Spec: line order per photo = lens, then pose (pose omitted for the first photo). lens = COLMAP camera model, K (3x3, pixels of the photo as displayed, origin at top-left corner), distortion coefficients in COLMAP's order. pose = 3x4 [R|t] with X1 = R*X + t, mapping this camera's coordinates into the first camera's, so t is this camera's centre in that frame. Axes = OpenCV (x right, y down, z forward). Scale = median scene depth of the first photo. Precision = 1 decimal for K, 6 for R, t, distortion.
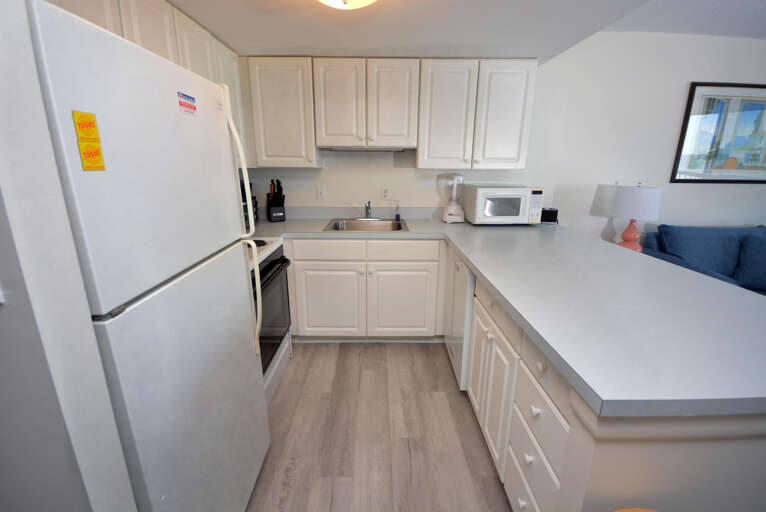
lens RADIAL K [[344.8, 0, 379.8], [0, 344.8, 262.0], [0, 0, 1]] dist [-0.017770, -0.000748]
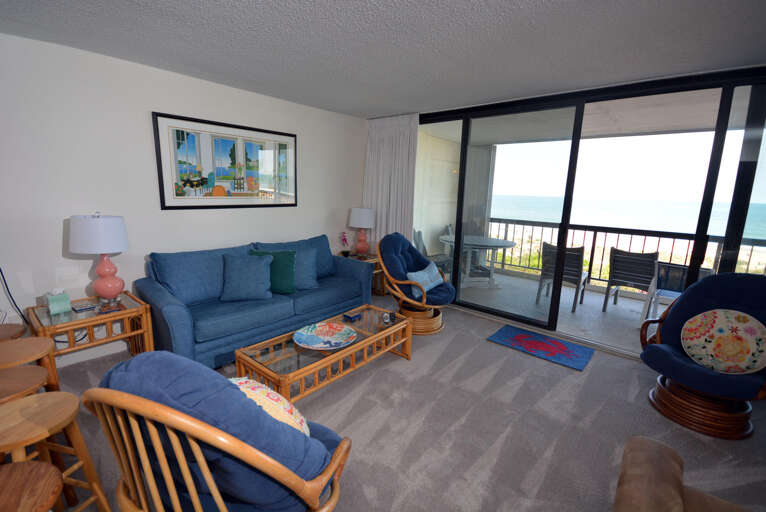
lens RADIAL K [[344.8, 0, 378.9], [0, 344.8, 258.1], [0, 0, 1]] dist [-0.017770, -0.000748]
pose [[0.677604, -0.123473, 0.724988, 0.565362], [0.182965, 0.983113, -0.003572, 0.025275], [-0.712304, 0.135068, 0.688752, -0.124177]]
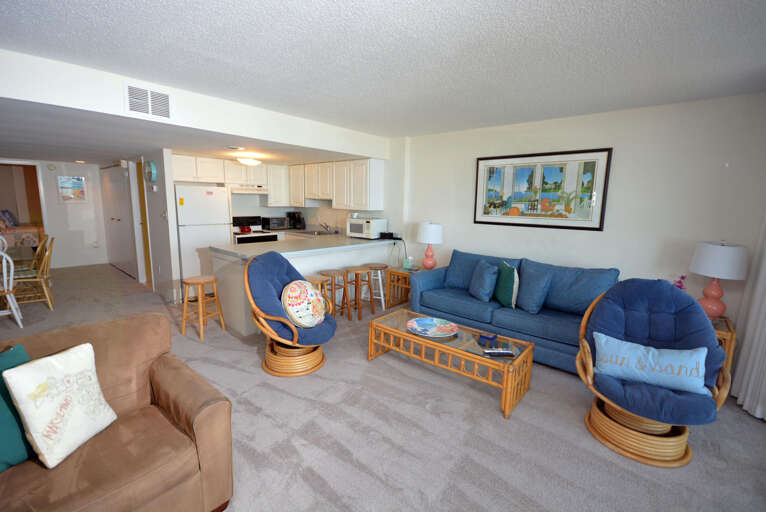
lens RADIAL K [[344.8, 0, 381.1], [0, 344.8, 254.8], [0, 0, 1]] dist [-0.017770, -0.000748]
pose [[0.721612, 0.118856, -0.682019, 1.645468], [-0.218631, 0.973861, -0.061608, 0.074734], [0.656869, 0.193568, 0.728735, -0.306816]]
